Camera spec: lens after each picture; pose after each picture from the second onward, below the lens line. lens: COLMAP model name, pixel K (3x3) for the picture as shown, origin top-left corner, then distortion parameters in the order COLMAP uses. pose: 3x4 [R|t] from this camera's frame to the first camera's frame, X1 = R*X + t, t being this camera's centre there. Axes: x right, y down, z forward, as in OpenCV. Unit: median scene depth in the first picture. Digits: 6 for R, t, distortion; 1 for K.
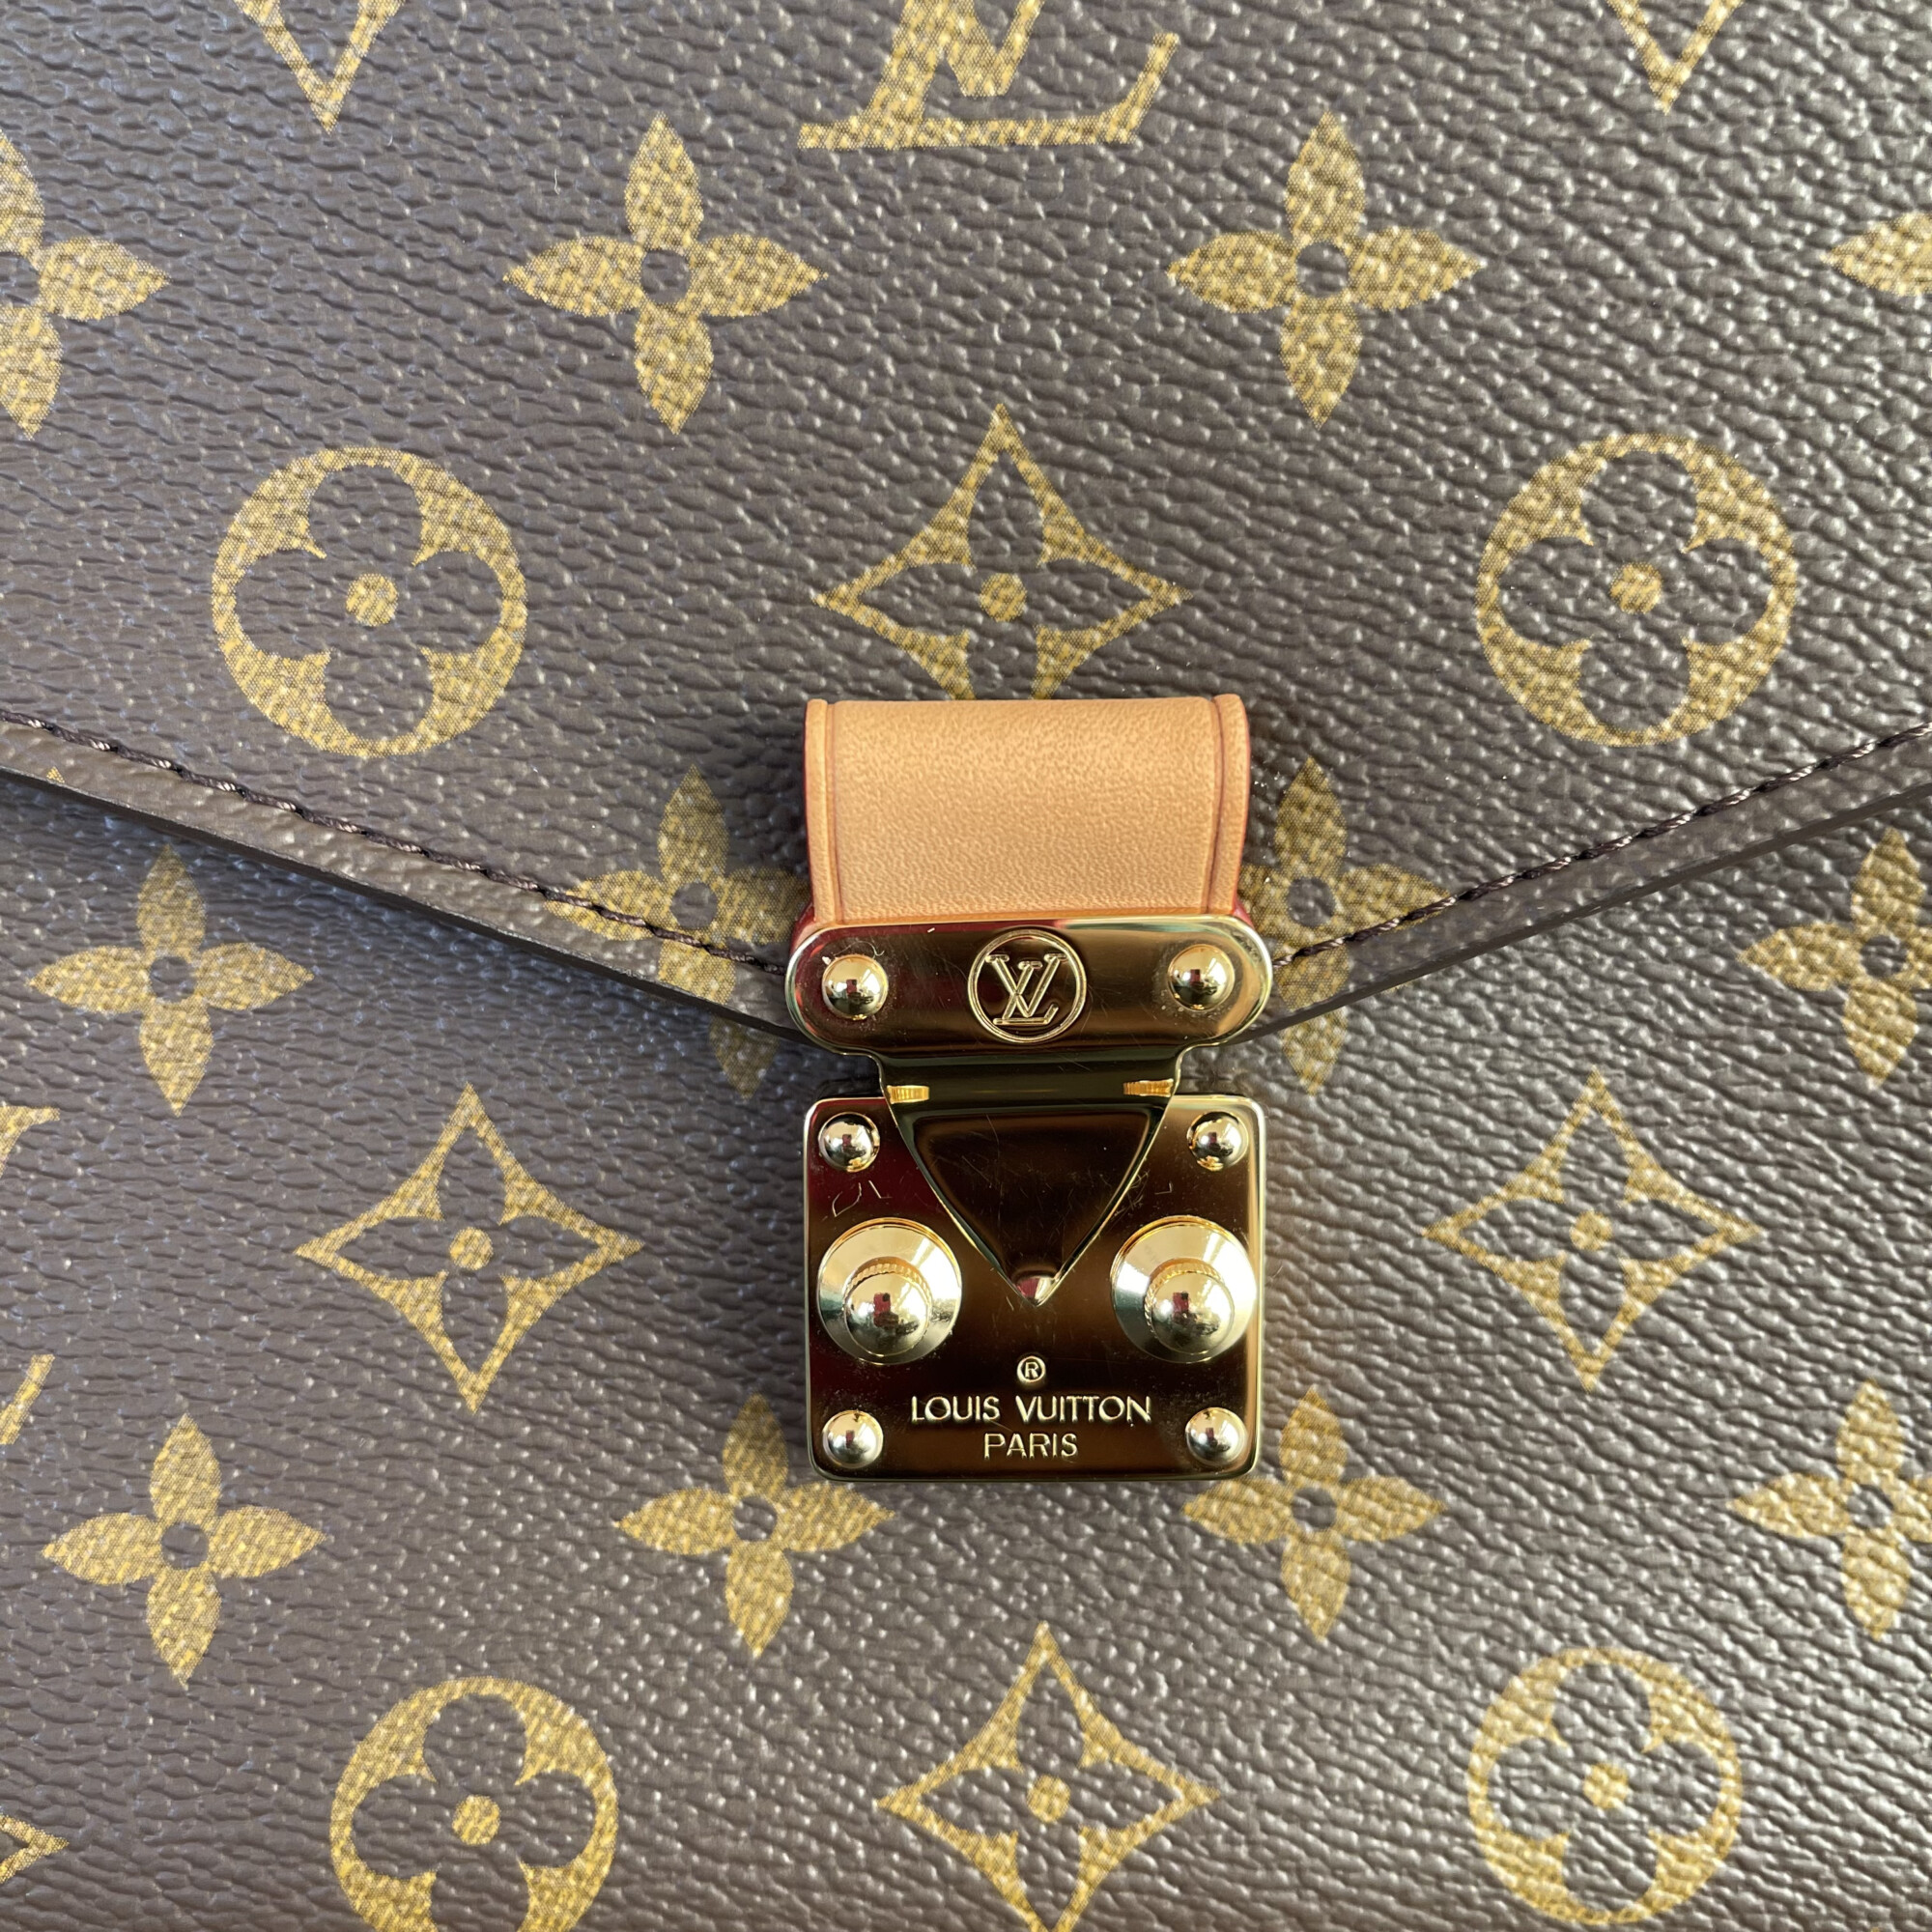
lens RADIAL K [[2150.7, 0, 966.0], [0, 2150.7, 966.0], [0, 0, 1]] dist [0.029423, 0.033911]
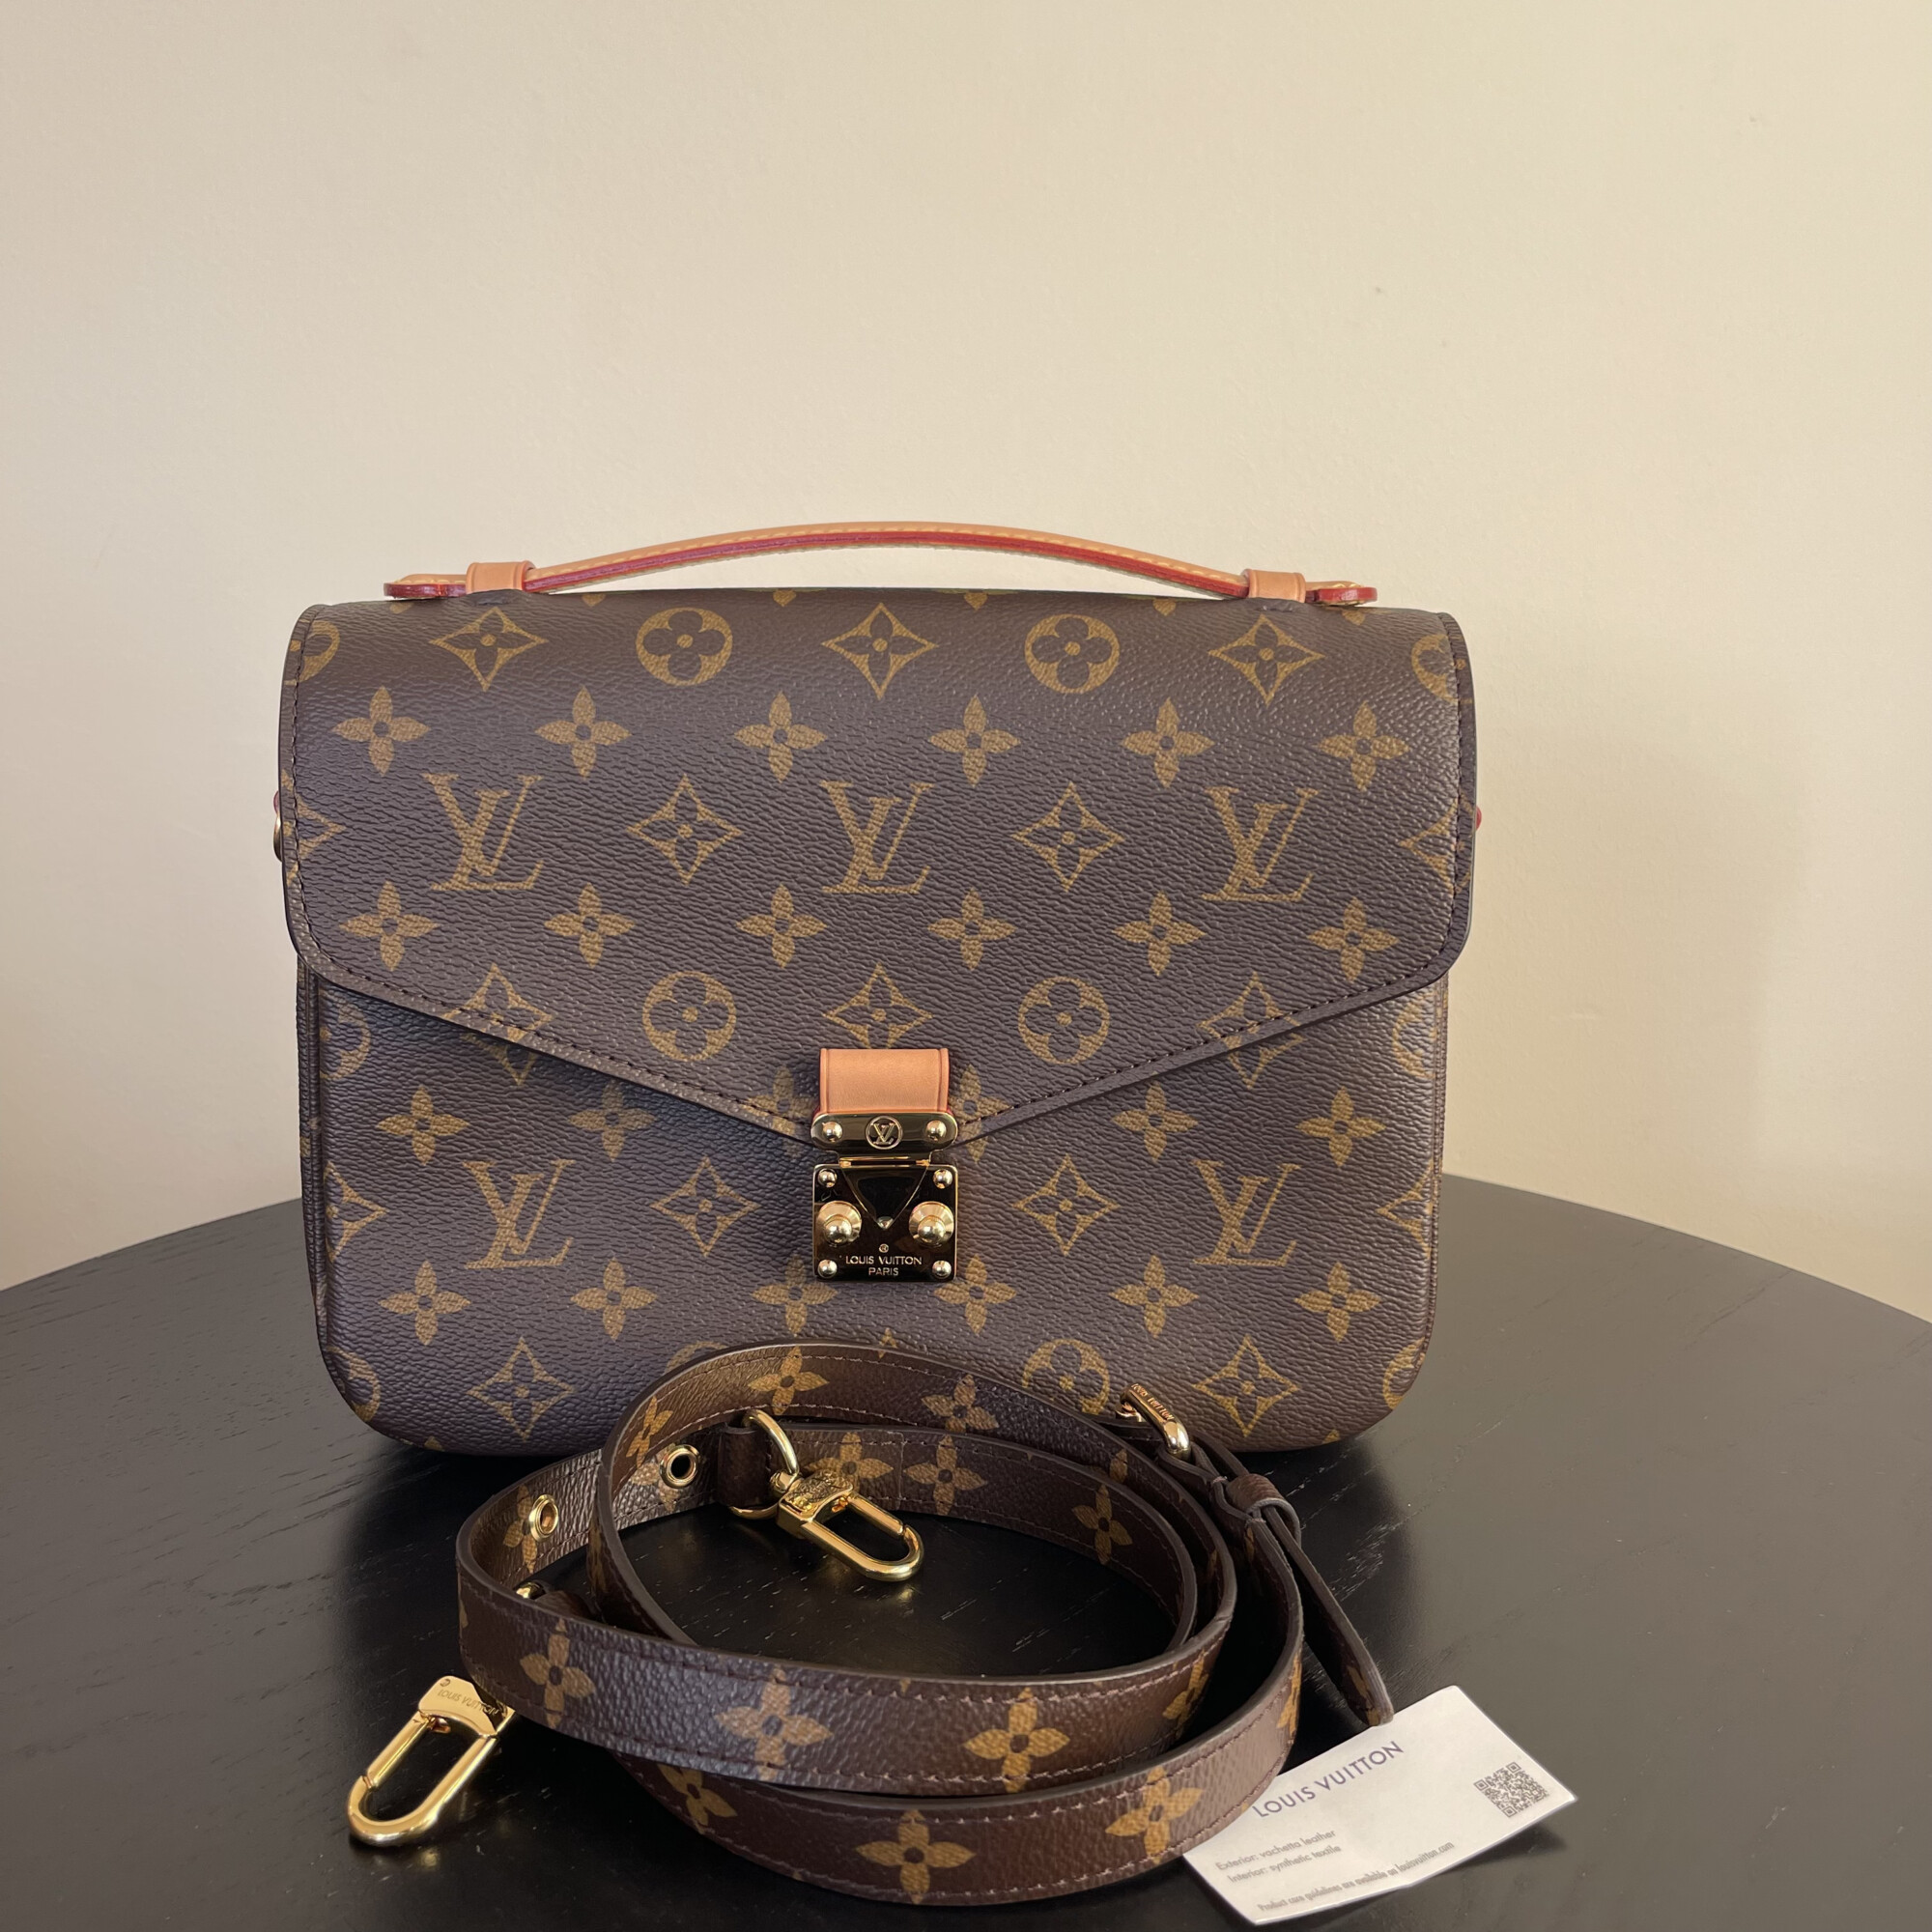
lens RADIAL K [[1859.8, 0, 966.2], [0, 1859.8, 931.3], [0, 0, 1]] dist [0.149913, -0.003858]
pose [[0.999420, 0.023290, 0.024855, 0.071318], [-0.023781, 0.999524, 0.019654, -0.332690], [-0.024385, -0.020234, 0.999498, -1.733945]]
